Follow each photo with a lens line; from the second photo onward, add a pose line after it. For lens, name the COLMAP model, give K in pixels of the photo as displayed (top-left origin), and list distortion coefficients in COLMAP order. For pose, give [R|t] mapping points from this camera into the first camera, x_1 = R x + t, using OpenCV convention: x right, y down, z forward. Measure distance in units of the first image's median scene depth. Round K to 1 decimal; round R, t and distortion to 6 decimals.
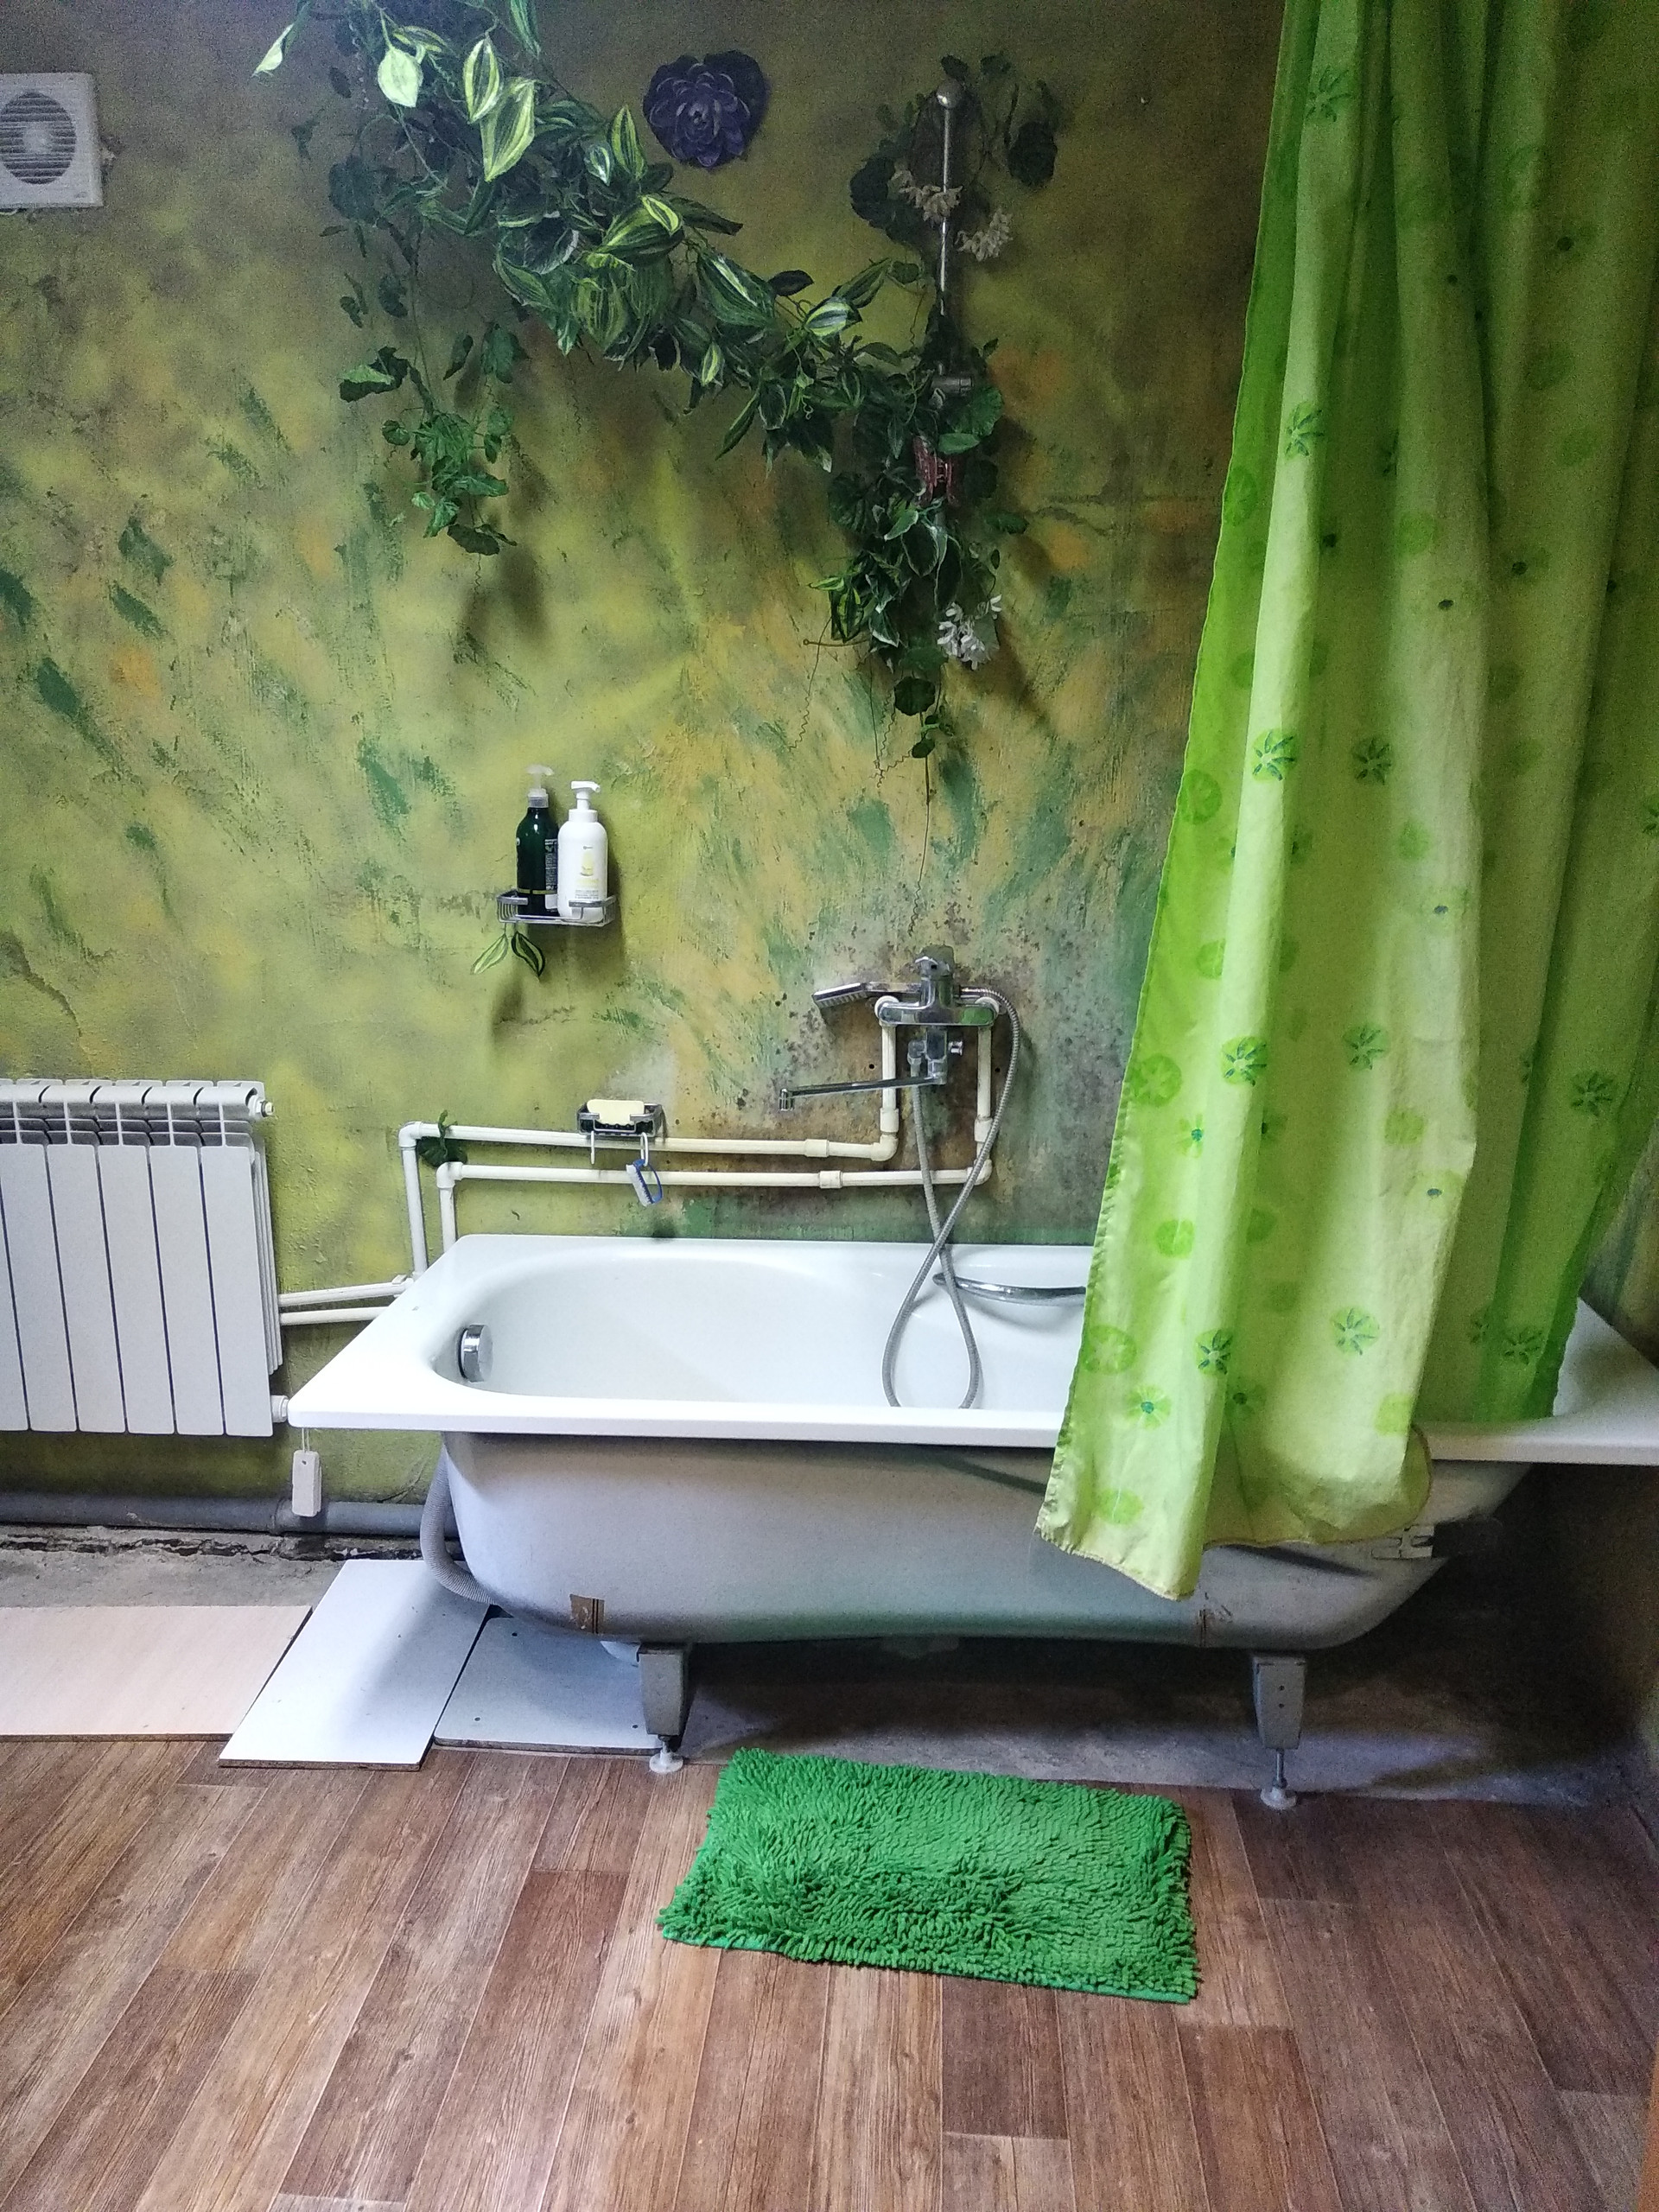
lens RADIAL K [[1756.4, 0, 821.7], [0, 1756.4, 1087.0], [0, 0, 1]] dist [0.061407, -0.107280]
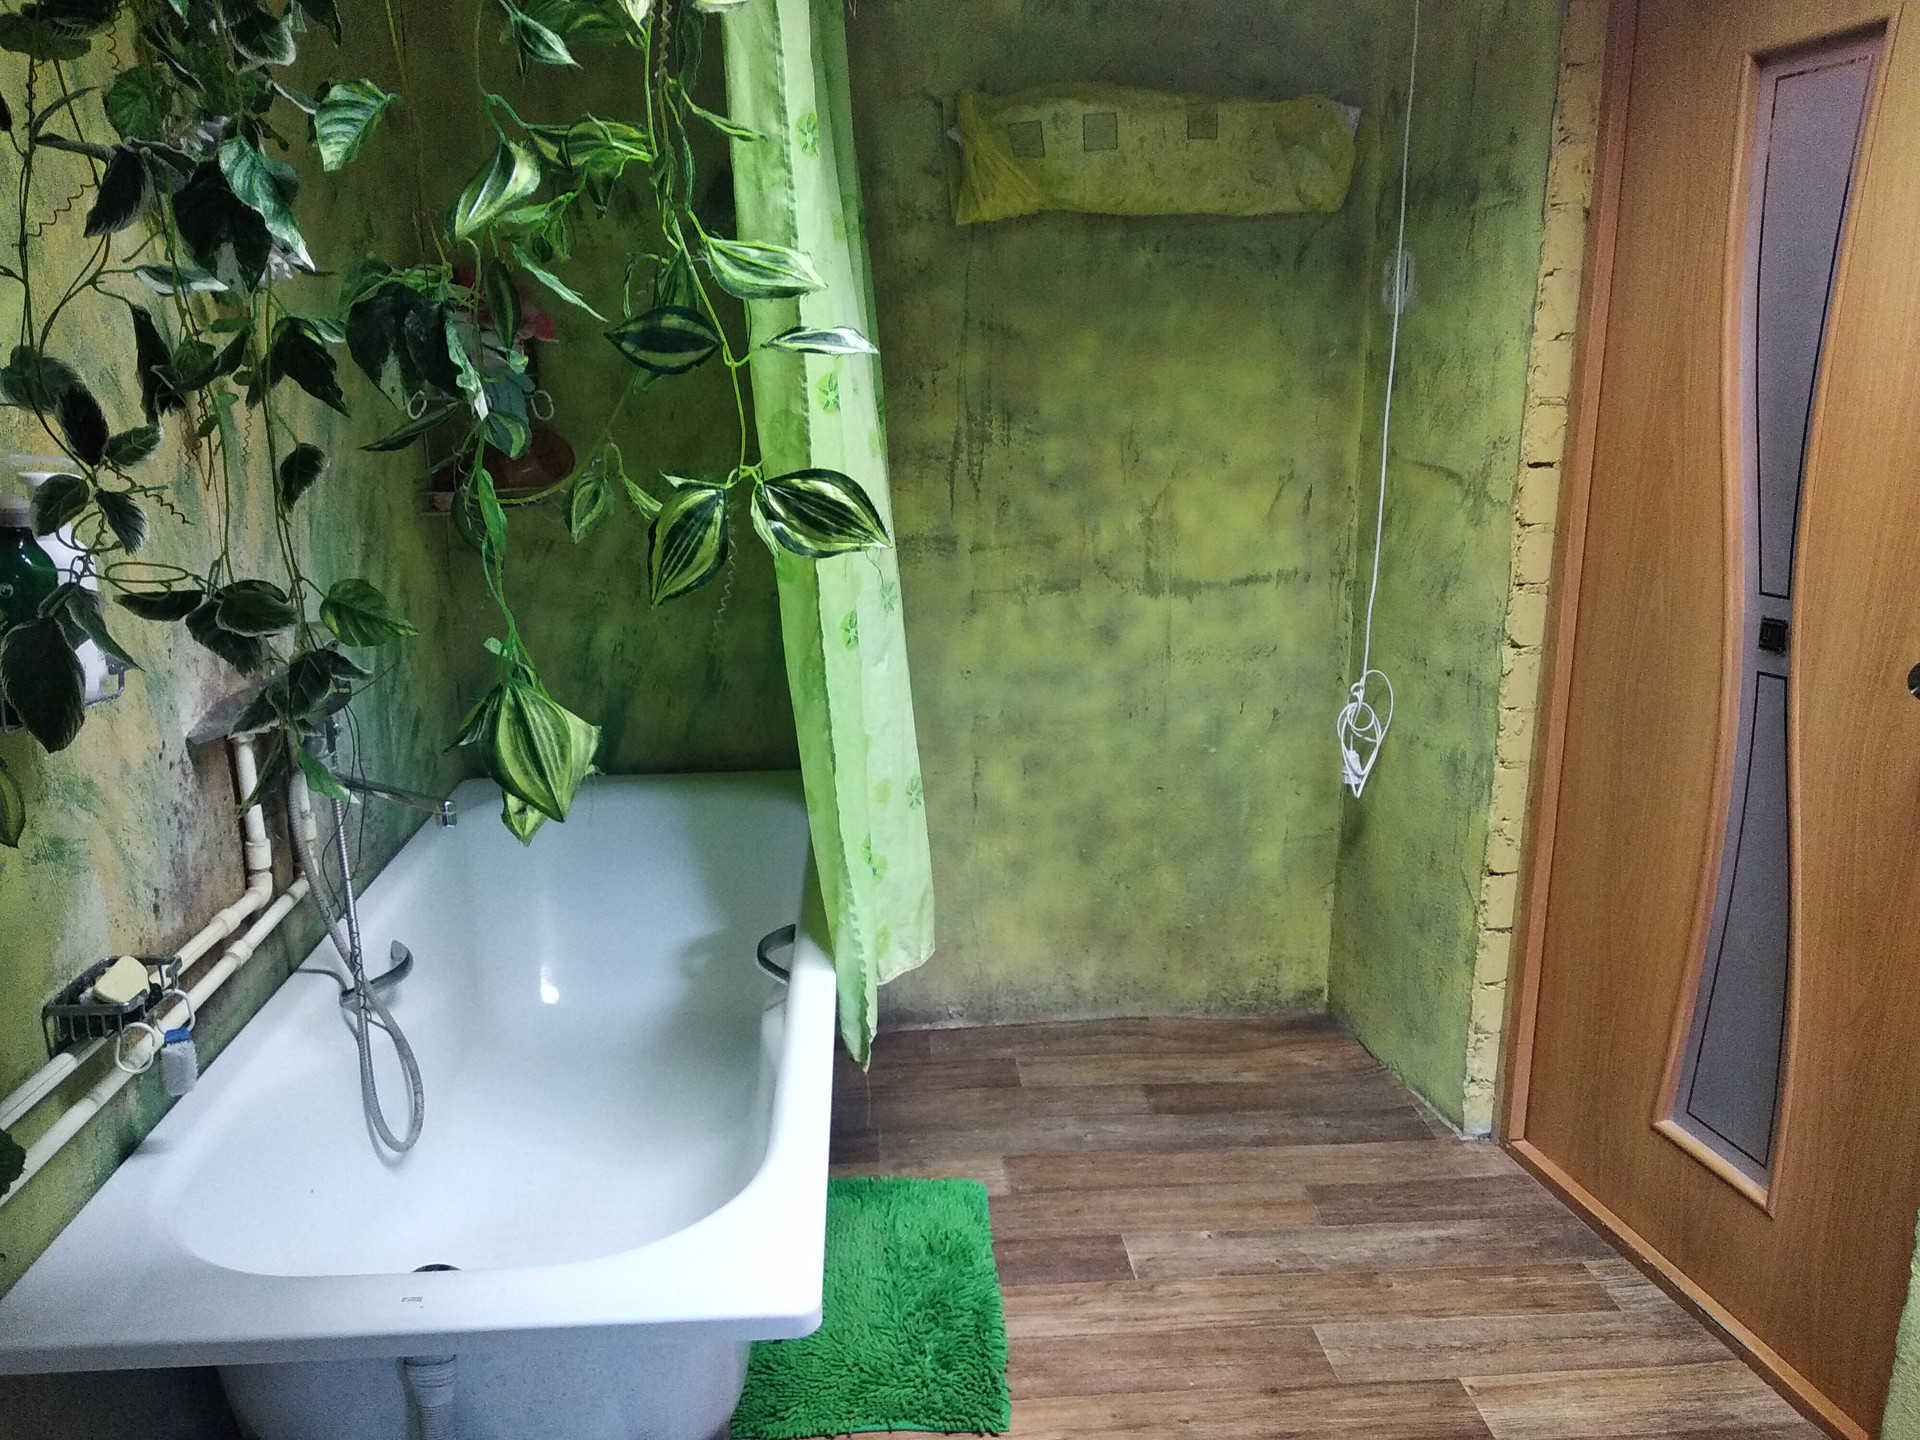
lens RADIAL K [[1524.5, 0, 960.0], [0, 1524.5, 720.0], [0, 0, 1]] dist [0.061407, -0.107280]
pose [[-0.151848, -0.238381, 0.959227, -0.683669], [0.222690, 0.937278, 0.268179, -0.159155], [-0.962991, 0.254333, -0.089239, 0.737435]]
